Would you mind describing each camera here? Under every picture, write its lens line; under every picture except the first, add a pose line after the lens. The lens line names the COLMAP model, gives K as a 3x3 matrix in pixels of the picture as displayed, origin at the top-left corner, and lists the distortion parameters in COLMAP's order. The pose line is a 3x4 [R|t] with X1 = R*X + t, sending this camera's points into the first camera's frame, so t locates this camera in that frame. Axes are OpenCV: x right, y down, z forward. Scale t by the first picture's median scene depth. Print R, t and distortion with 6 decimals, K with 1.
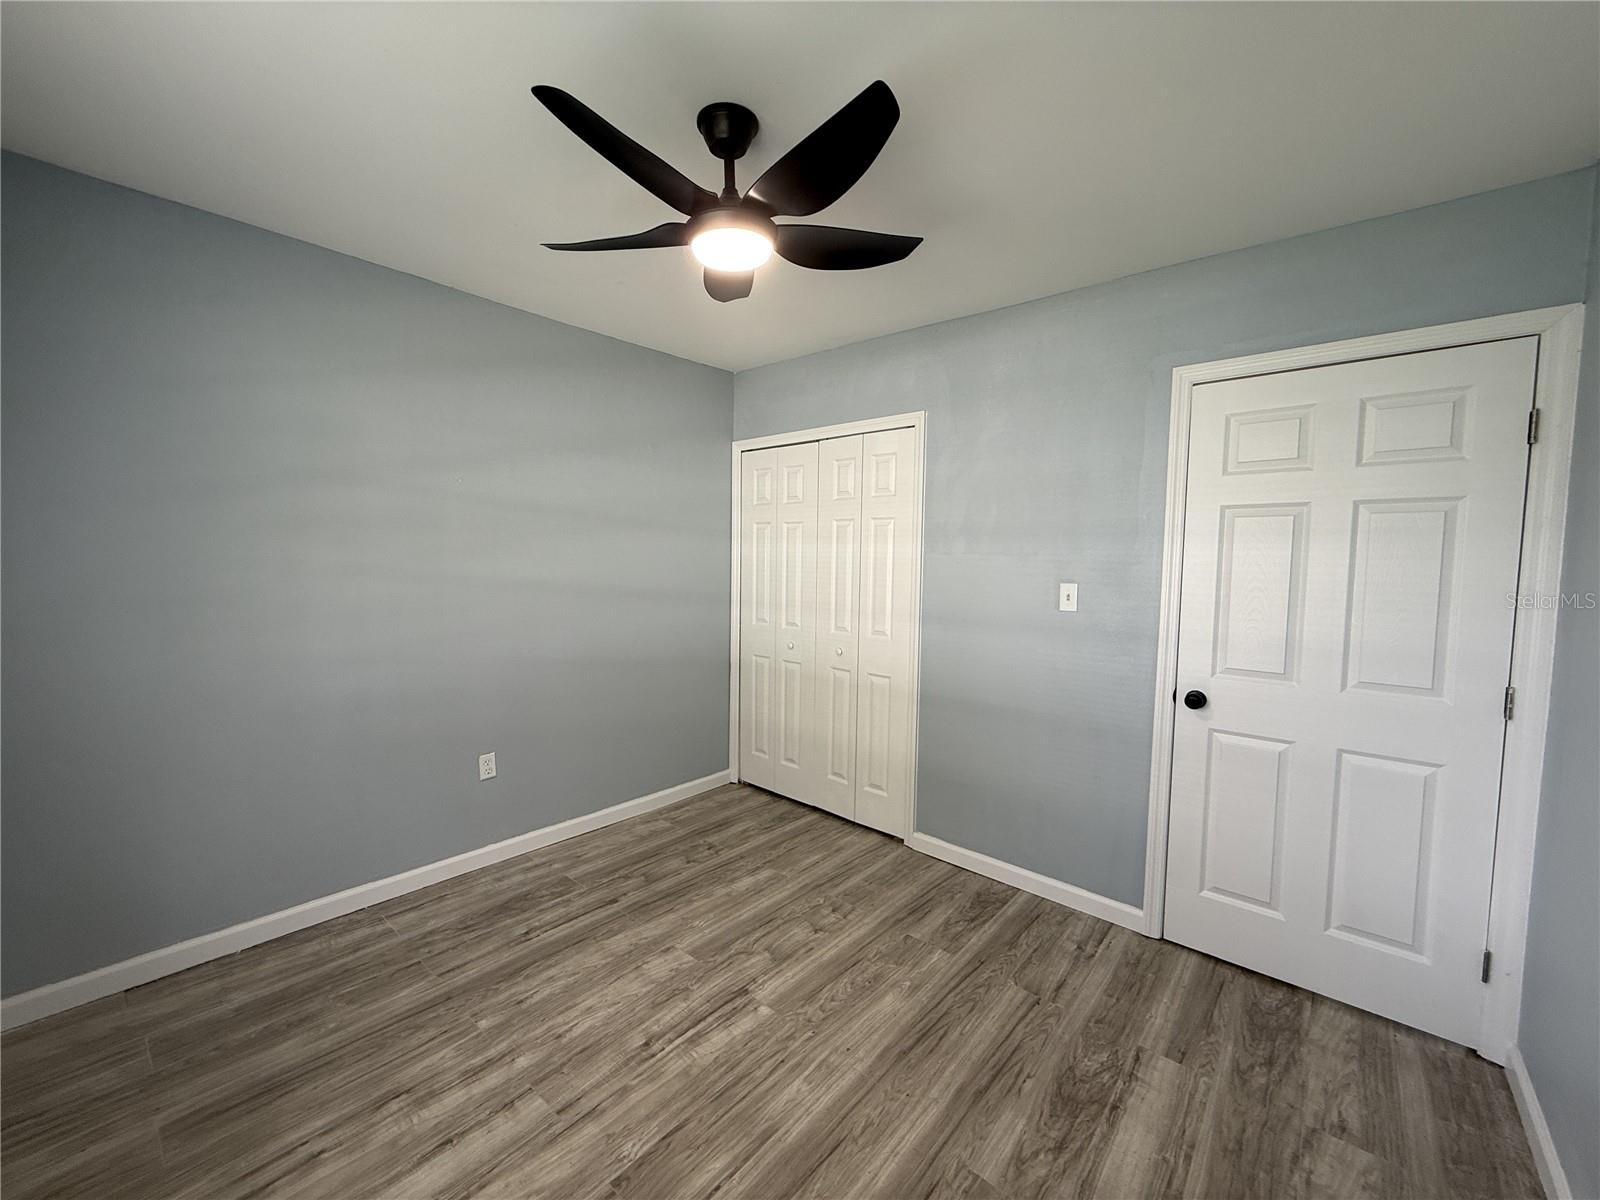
lens RADIAL K [[637.1, 0, 793.8], [0, 637.1, 600.1], [0, 0, 1]] dist [-0.000813, 0.000702]
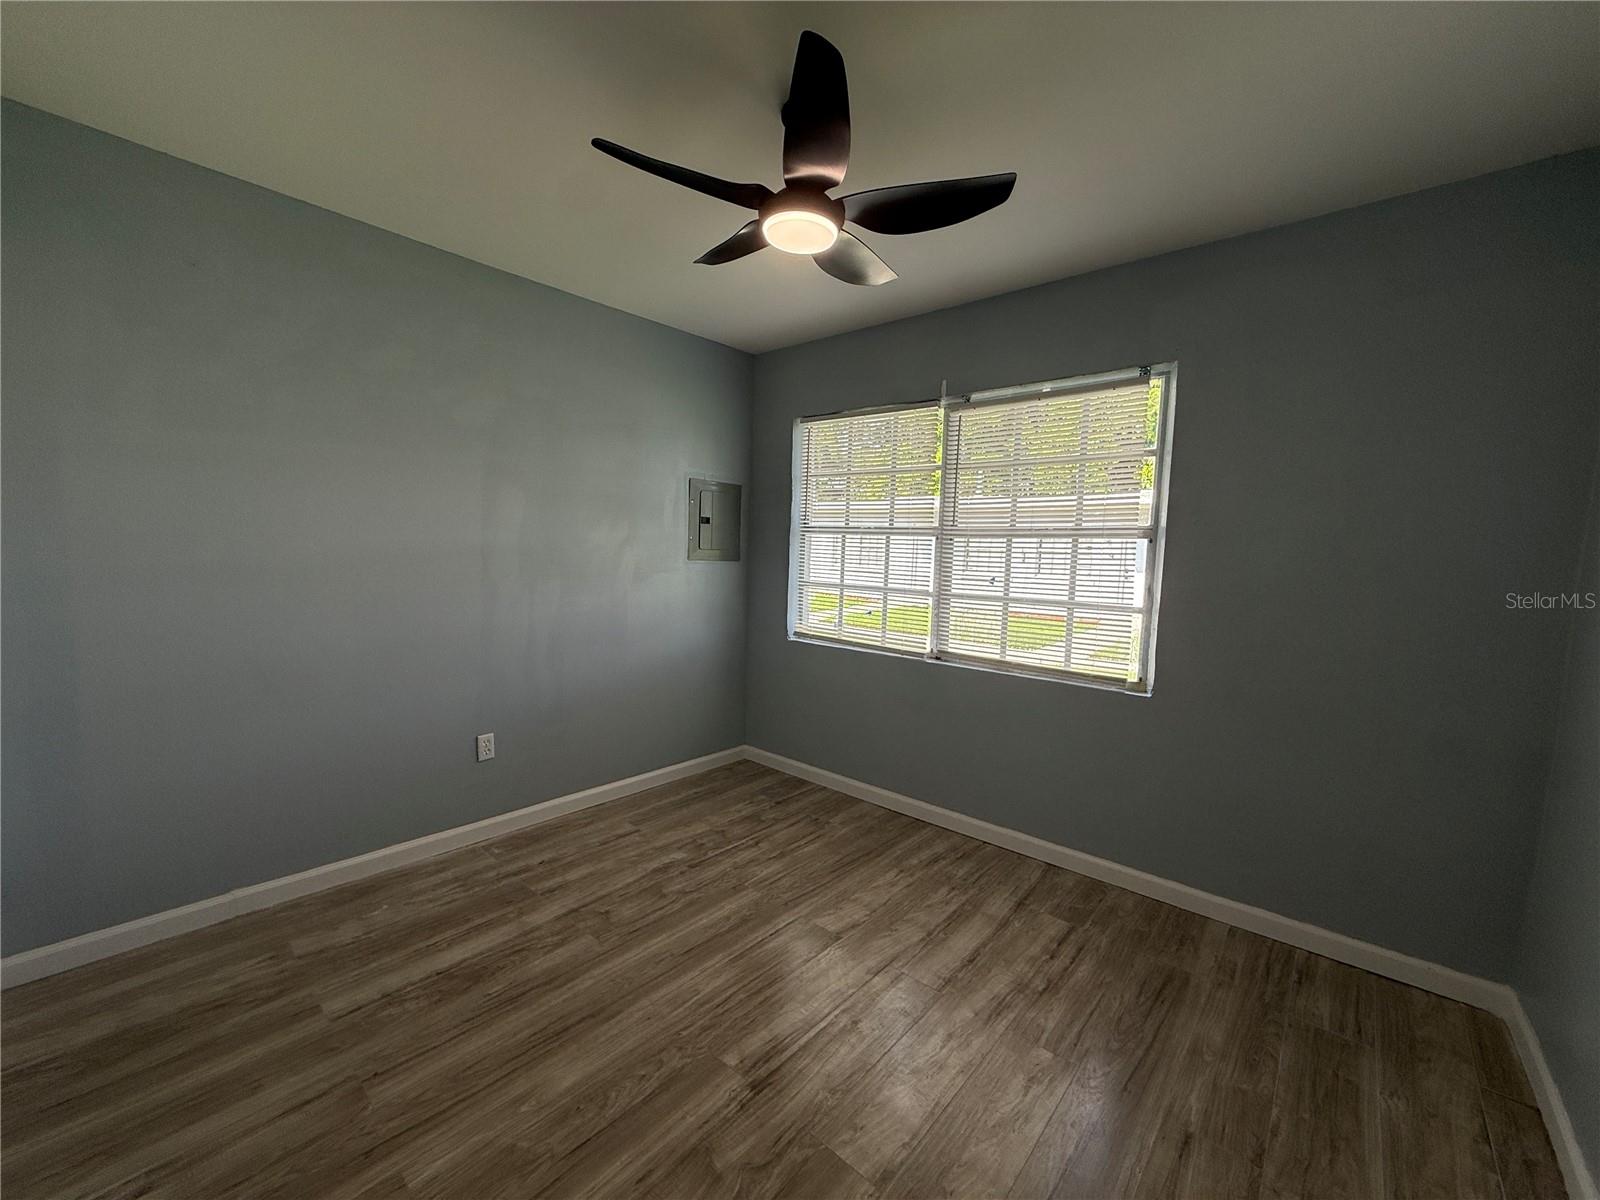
lens RADIAL K [[637.1, 0, 802.3], [0, 637.1, 598.1], [0, 0, 1]] dist [-0.000813, 0.000702]
pose [[-0.998661, -0.051548, -0.004439, -0.111546], [-0.051655, 0.988471, 0.142324, -0.082178], [-0.002949, 0.142363, -0.989810, 1.864525]]
